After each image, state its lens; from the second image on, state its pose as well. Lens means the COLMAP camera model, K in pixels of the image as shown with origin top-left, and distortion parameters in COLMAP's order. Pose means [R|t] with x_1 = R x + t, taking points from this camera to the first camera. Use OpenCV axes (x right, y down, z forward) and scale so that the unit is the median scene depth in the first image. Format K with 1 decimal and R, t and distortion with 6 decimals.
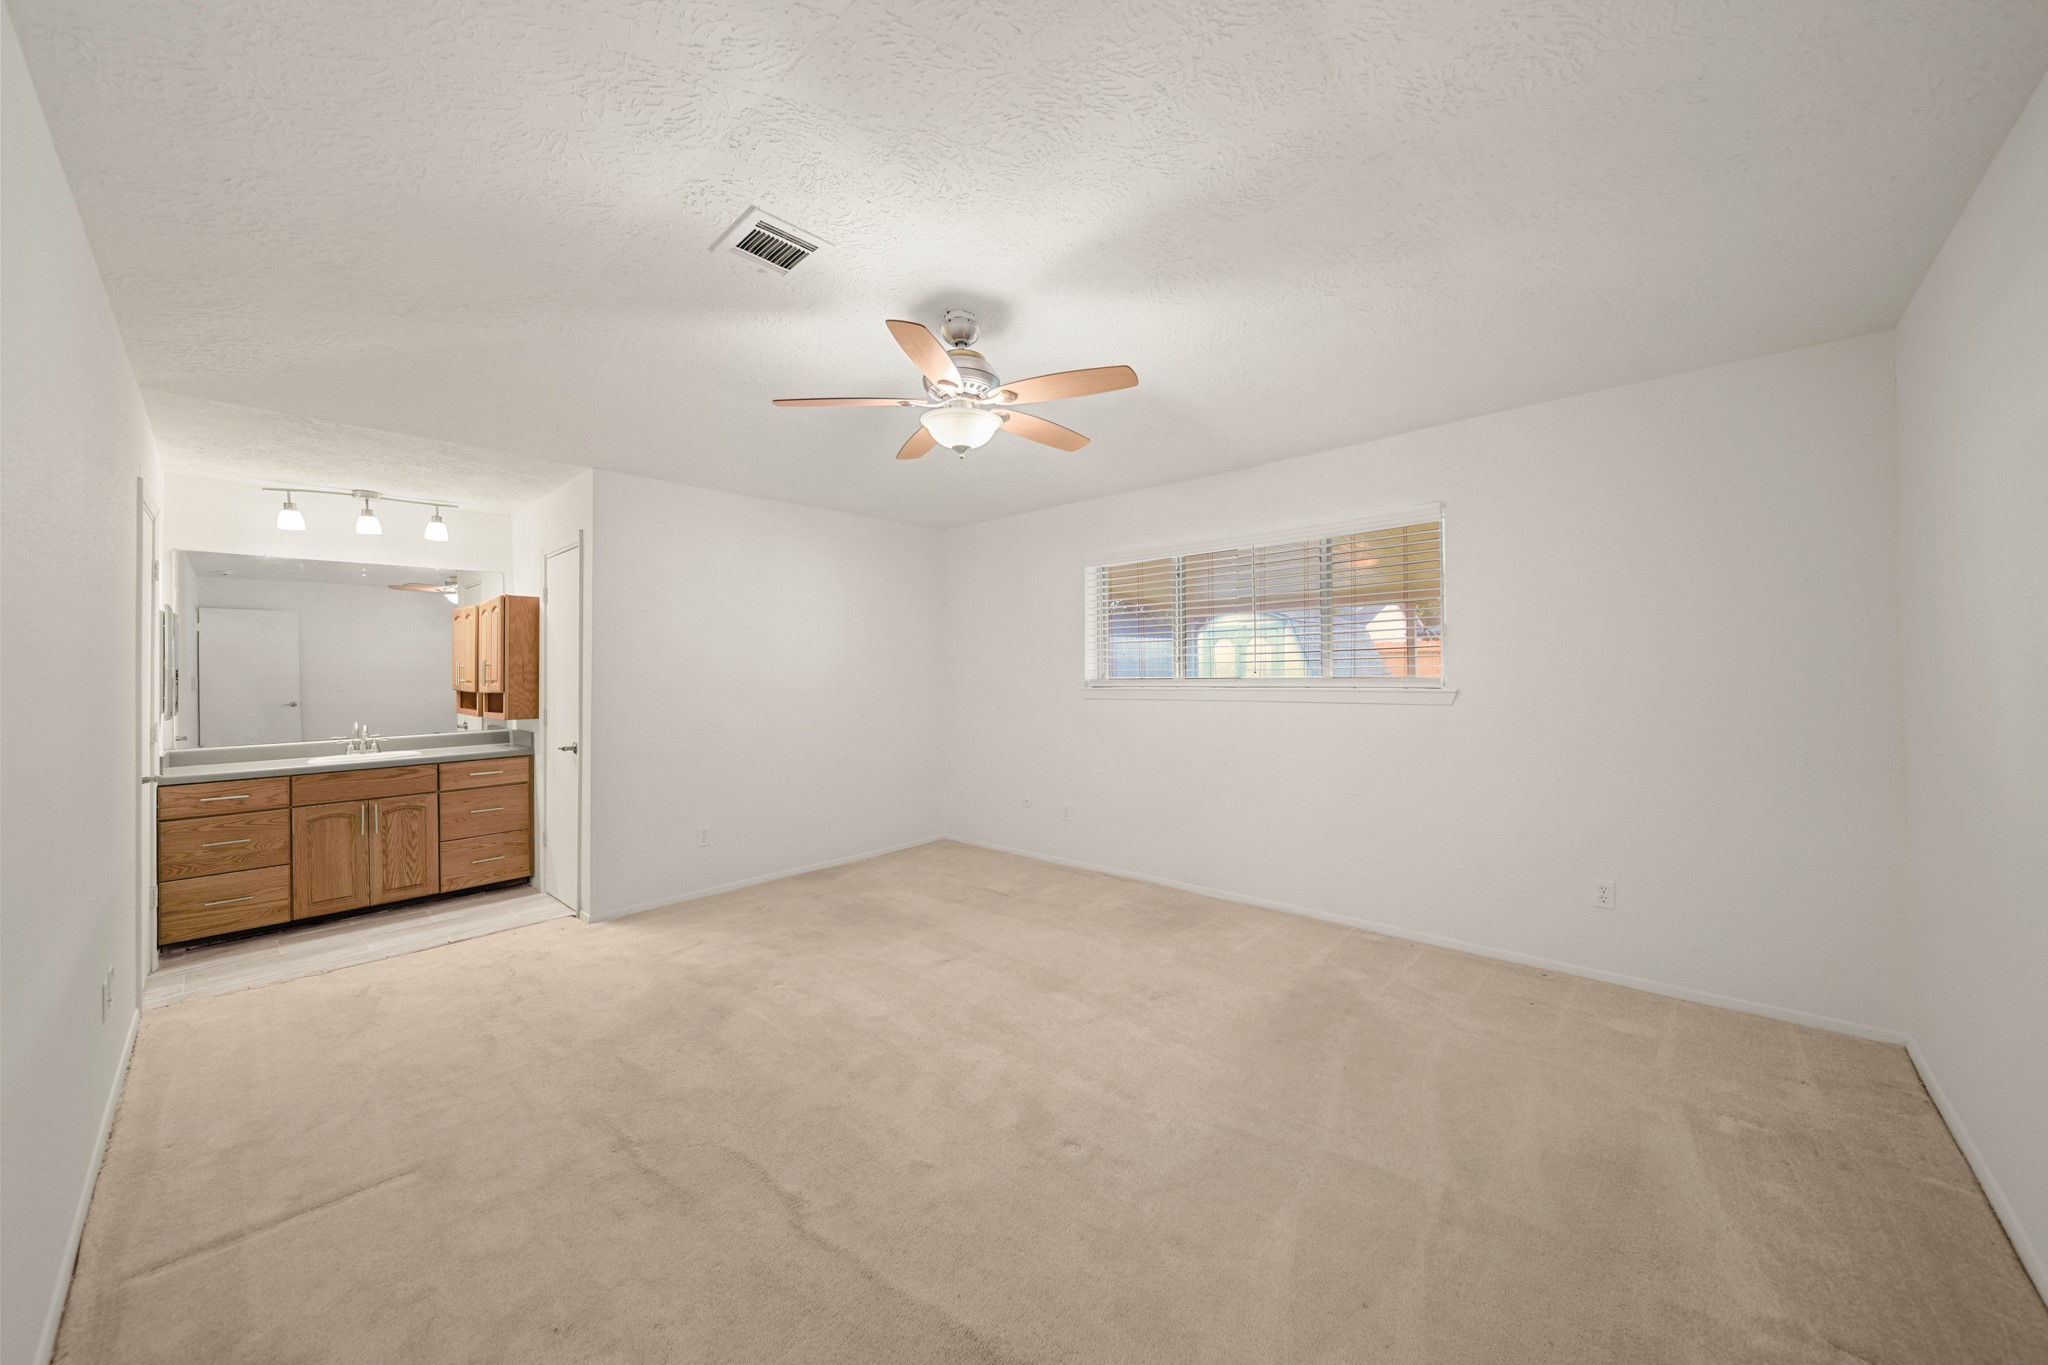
lens RADIAL K [[725.6, 0, 1024.6], [0, 725.6, 667.1], [0, 0, 1]] dist [-0.001245, -0.000750]
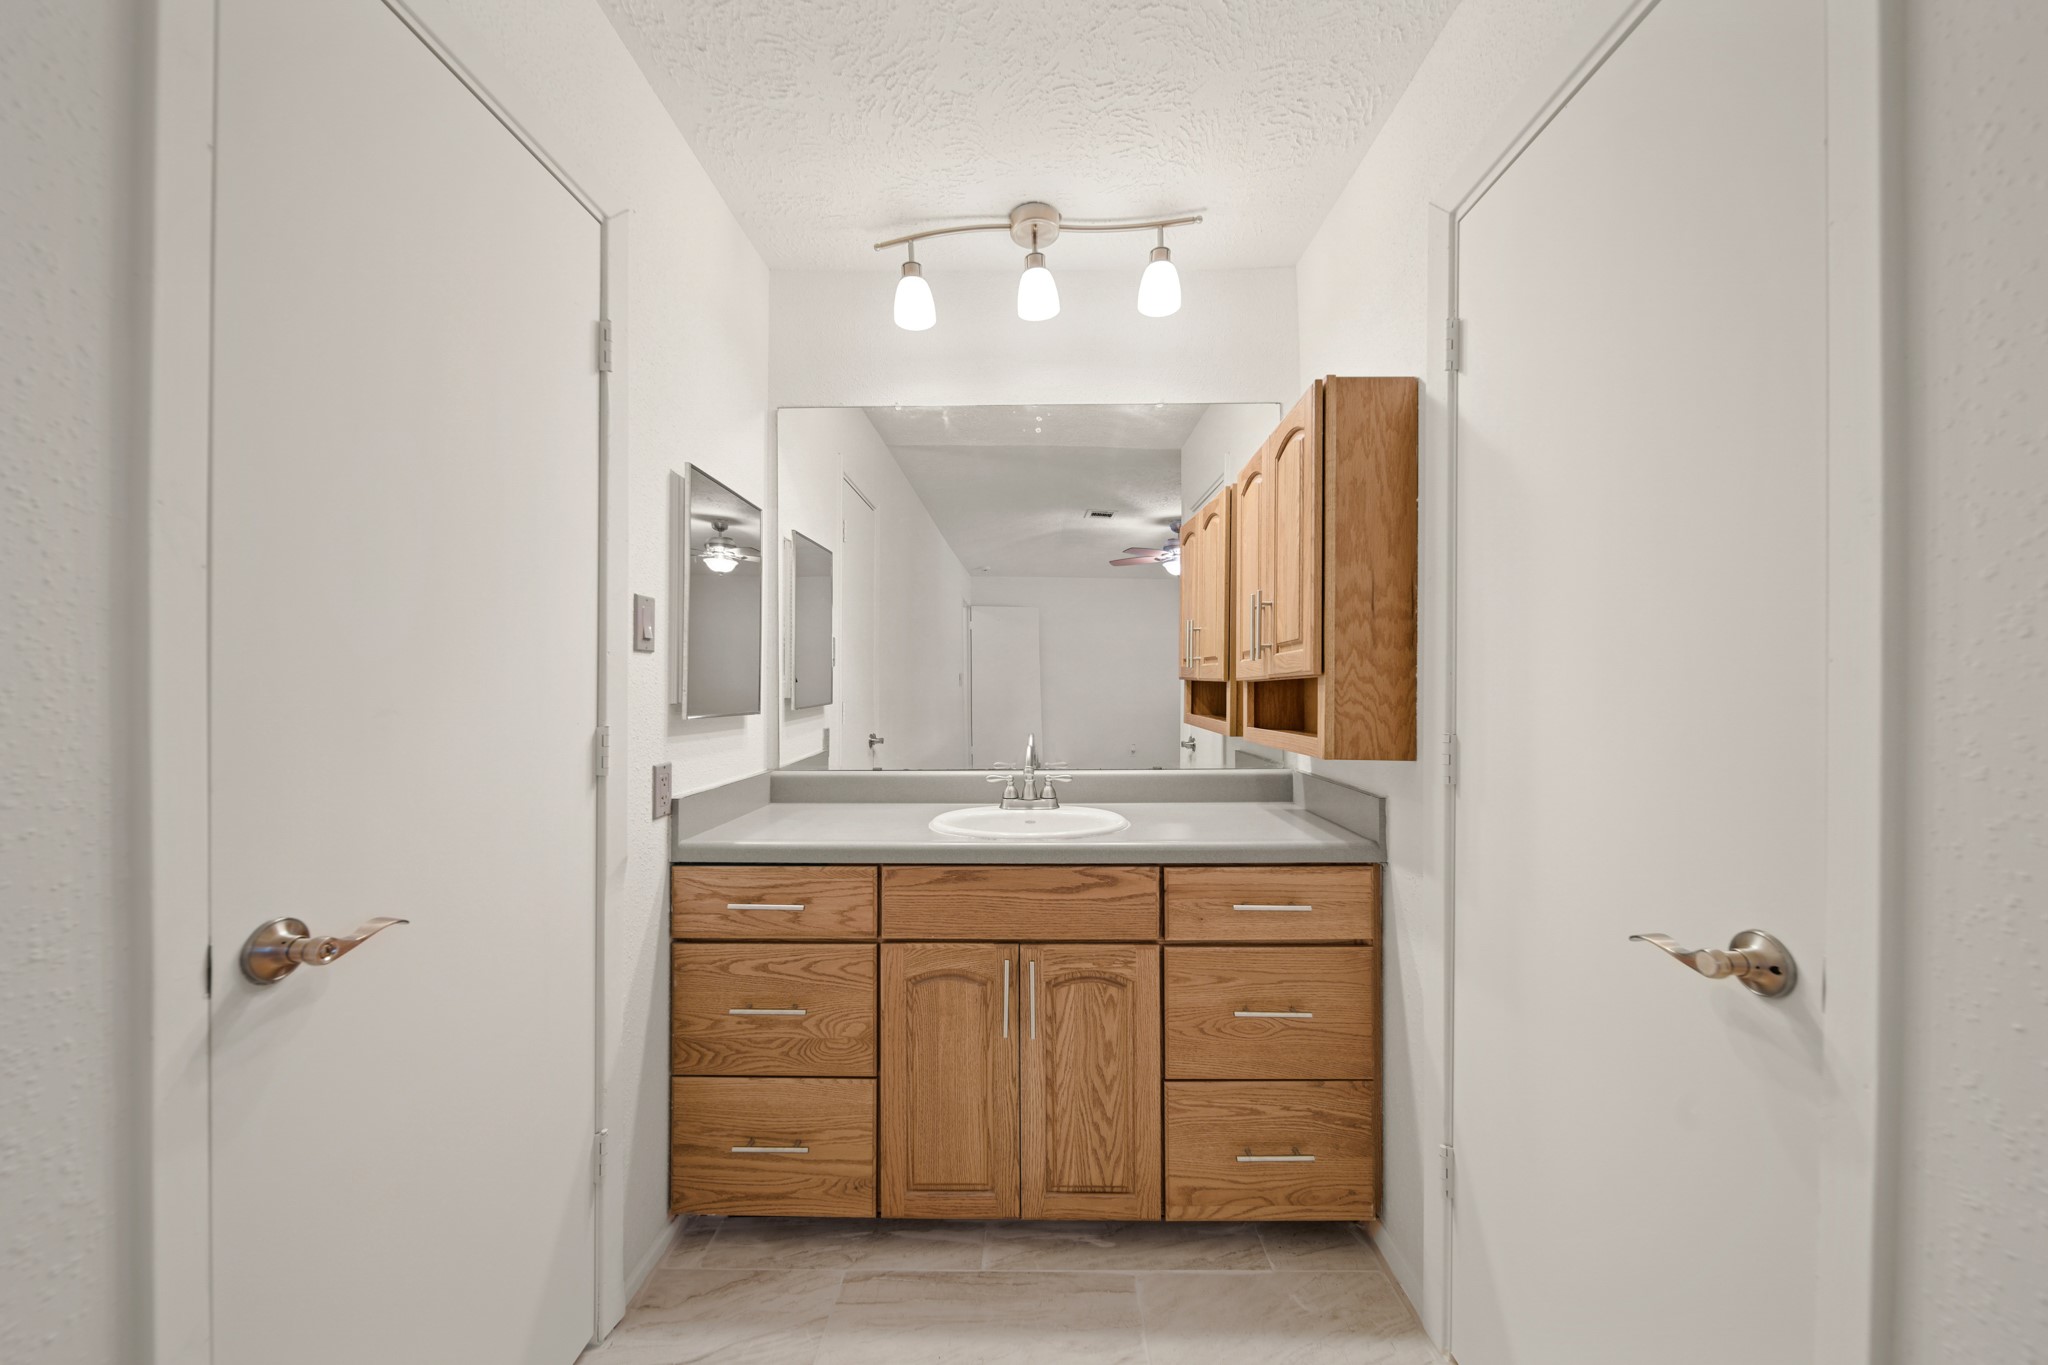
lens RADIAL K [[725.6, 0, 1030.4], [0, 725.6, 679.5], [0, 0, 1]] dist [-0.001245, -0.000750]
pose [[0.661320, 0.005031, -0.750087, -0.580473], [-0.004880, 0.999985, 0.002404, 0.038539], [0.750088, 0.002070, 0.661335, 0.709897]]
